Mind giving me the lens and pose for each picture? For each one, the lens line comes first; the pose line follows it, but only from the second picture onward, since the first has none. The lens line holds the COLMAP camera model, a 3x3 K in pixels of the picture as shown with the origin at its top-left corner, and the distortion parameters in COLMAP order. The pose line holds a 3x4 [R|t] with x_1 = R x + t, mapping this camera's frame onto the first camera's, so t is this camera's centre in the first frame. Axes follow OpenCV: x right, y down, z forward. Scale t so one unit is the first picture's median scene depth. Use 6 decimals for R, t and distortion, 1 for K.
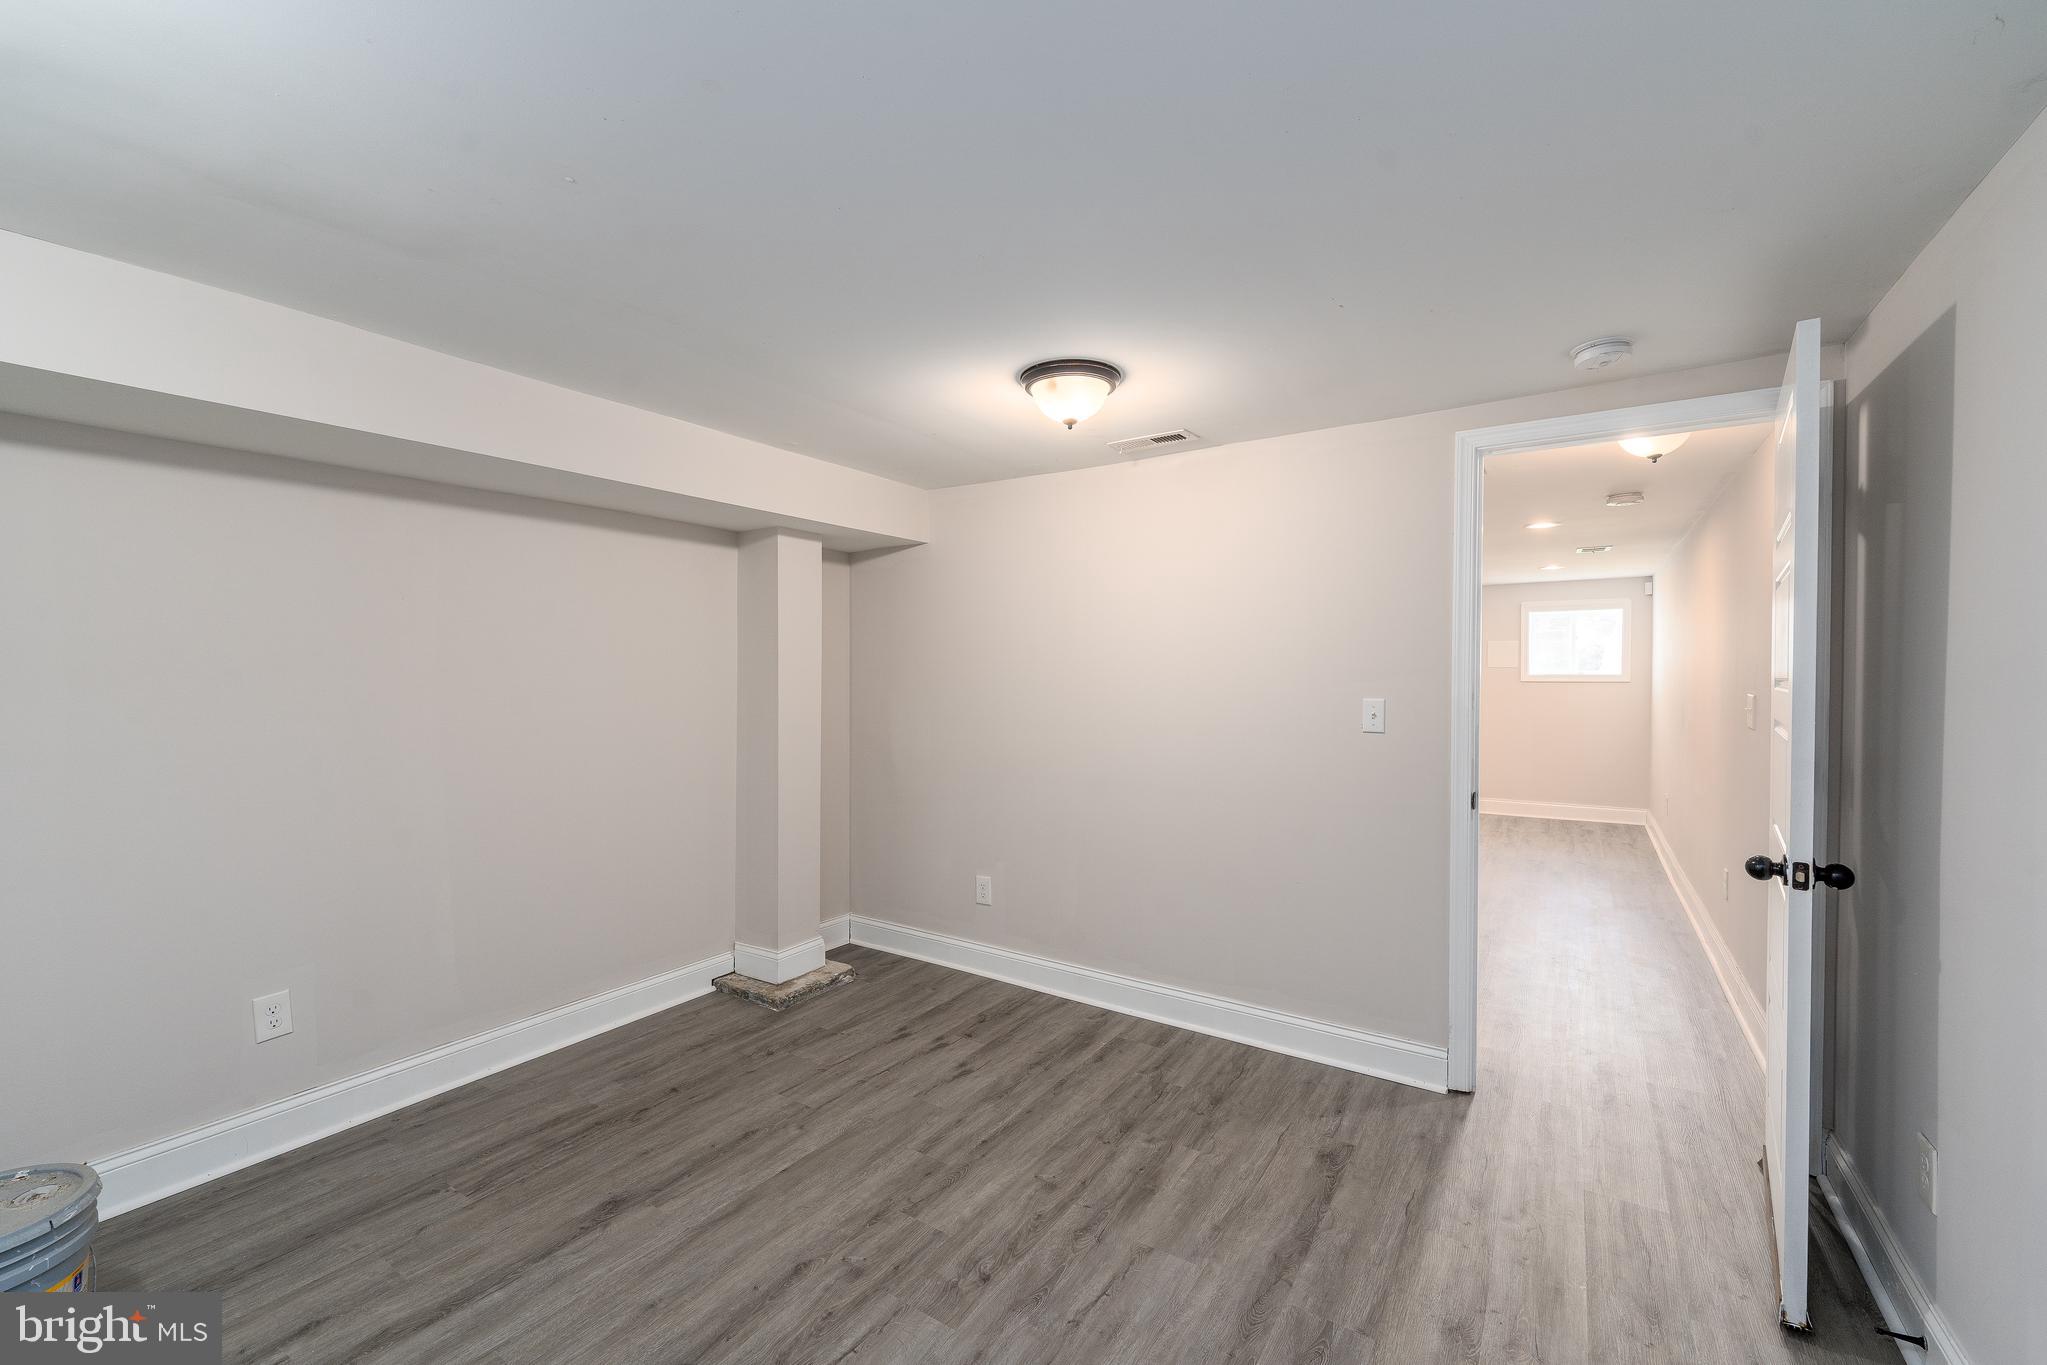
lens RADIAL K [[837.4, 0, 1029.8], [0, 837.4, 686.5], [0, 0, 1]] dist [-0.000137, -0.000554]
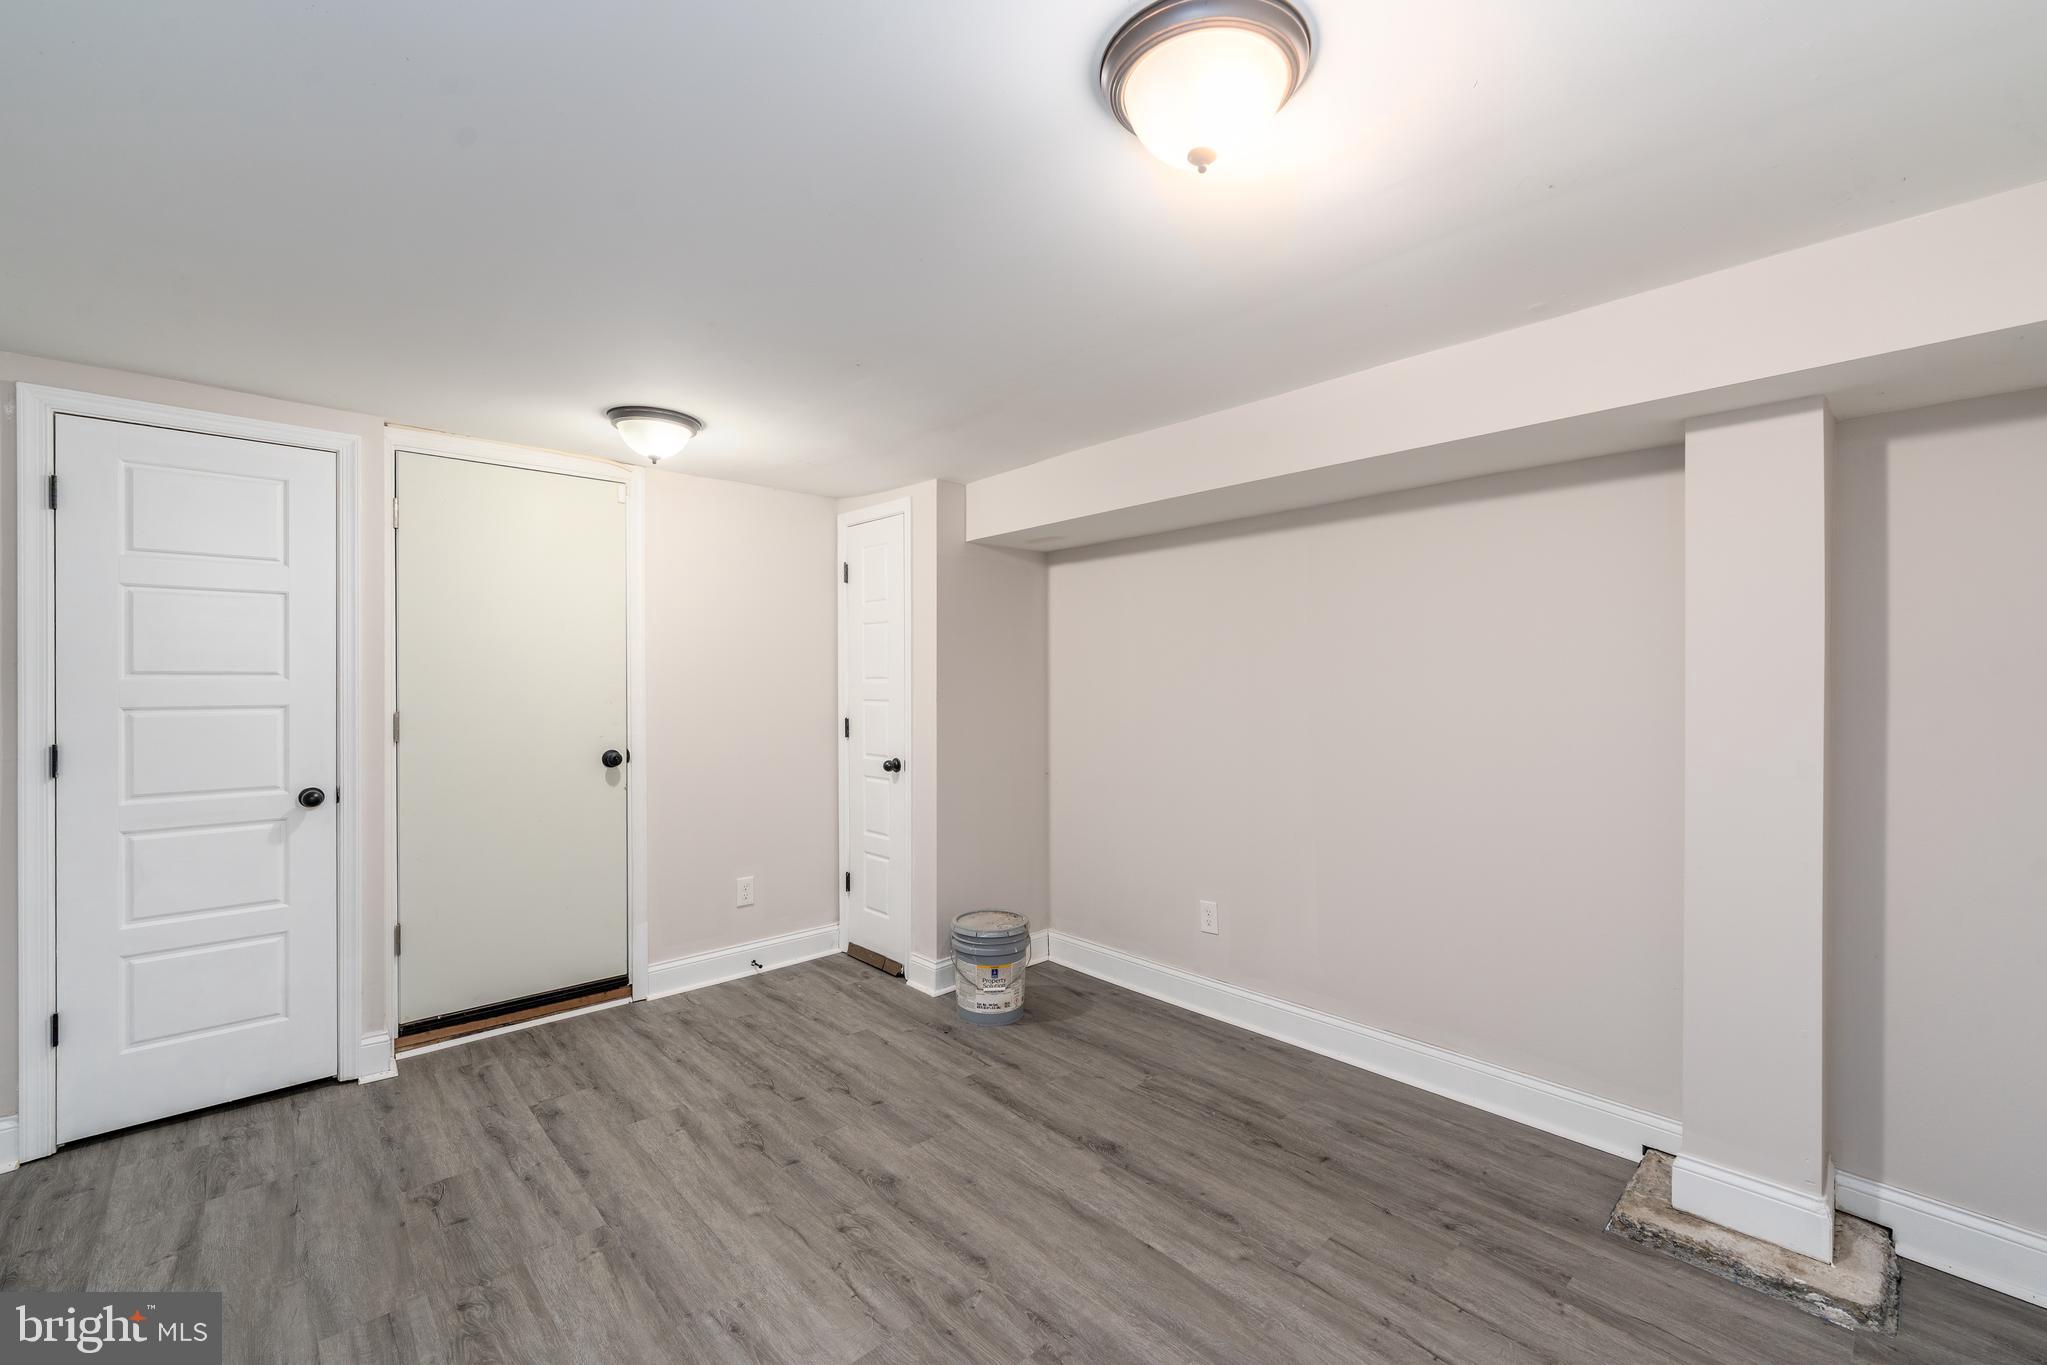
lens RADIAL K [[837.4, 0, 1013.3], [0, 837.4, 685.1], [0, 0, 1]] dist [-0.000137, -0.000554]
pose [[-0.247313, 0.007238, -0.968909, 0.518870], [-0.014409, 0.999834, 0.011147, -0.011131], [0.968829, 0.016718, -0.247168, 0.956813]]
